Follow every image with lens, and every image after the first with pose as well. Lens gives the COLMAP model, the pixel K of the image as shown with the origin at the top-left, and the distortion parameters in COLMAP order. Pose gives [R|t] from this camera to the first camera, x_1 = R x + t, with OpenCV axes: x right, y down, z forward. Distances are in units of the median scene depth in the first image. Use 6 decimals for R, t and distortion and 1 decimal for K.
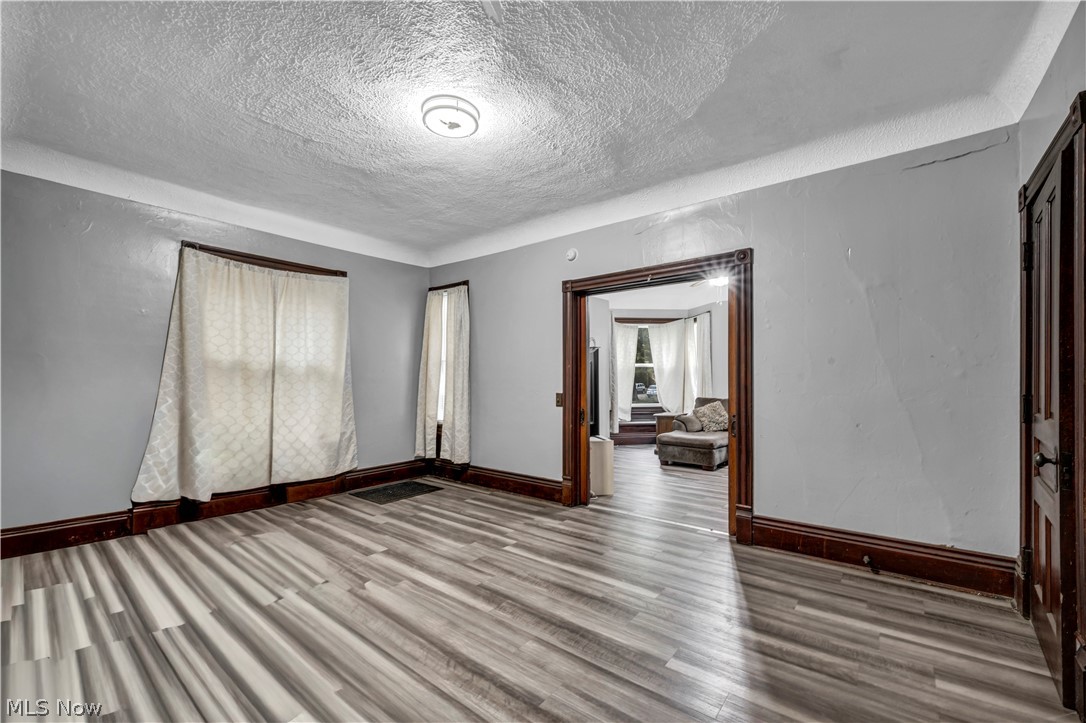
lens RADIAL K [[443.6, 0, 542.9], [0, 443.6, 381.9], [0, 0, 1]] dist [0.001211, 0.000055]
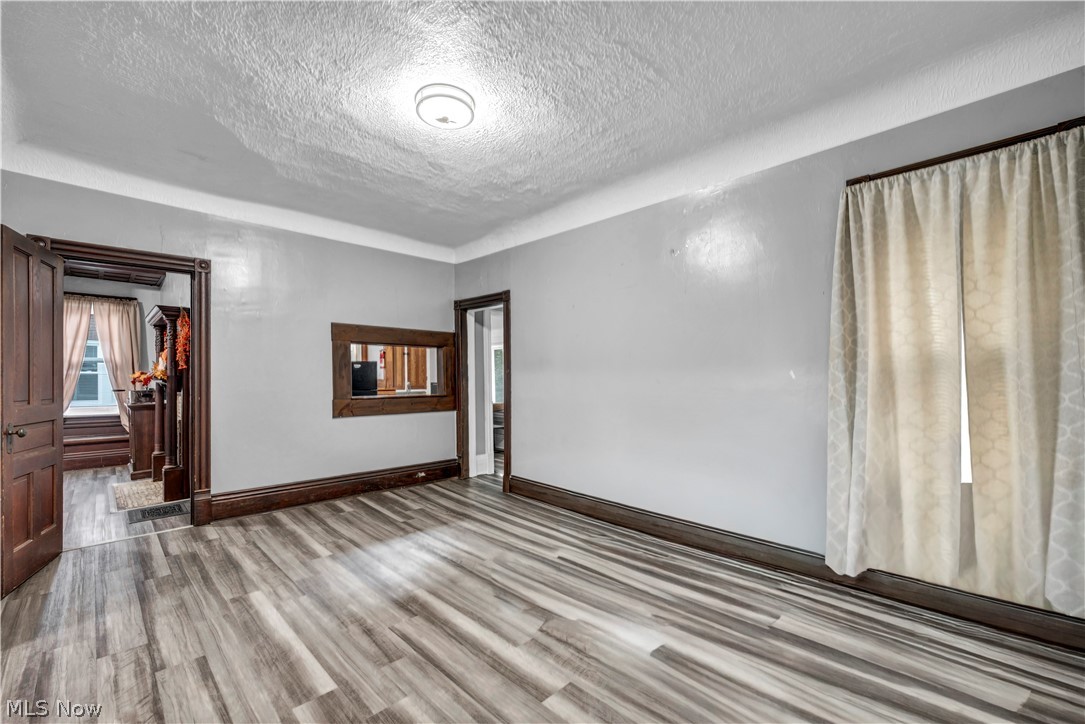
lens RADIAL K [[450.7, 0, 549.4], [0, 450.7, 361.6], [0, 0, 1]] dist [0.007148, 0.000084]
pose [[-0.994389, 0.009996, 0.105307, -0.504336], [0.008133, 0.999803, -0.018104, -0.023717], [-0.105467, -0.017146, -0.994275, 1.858829]]
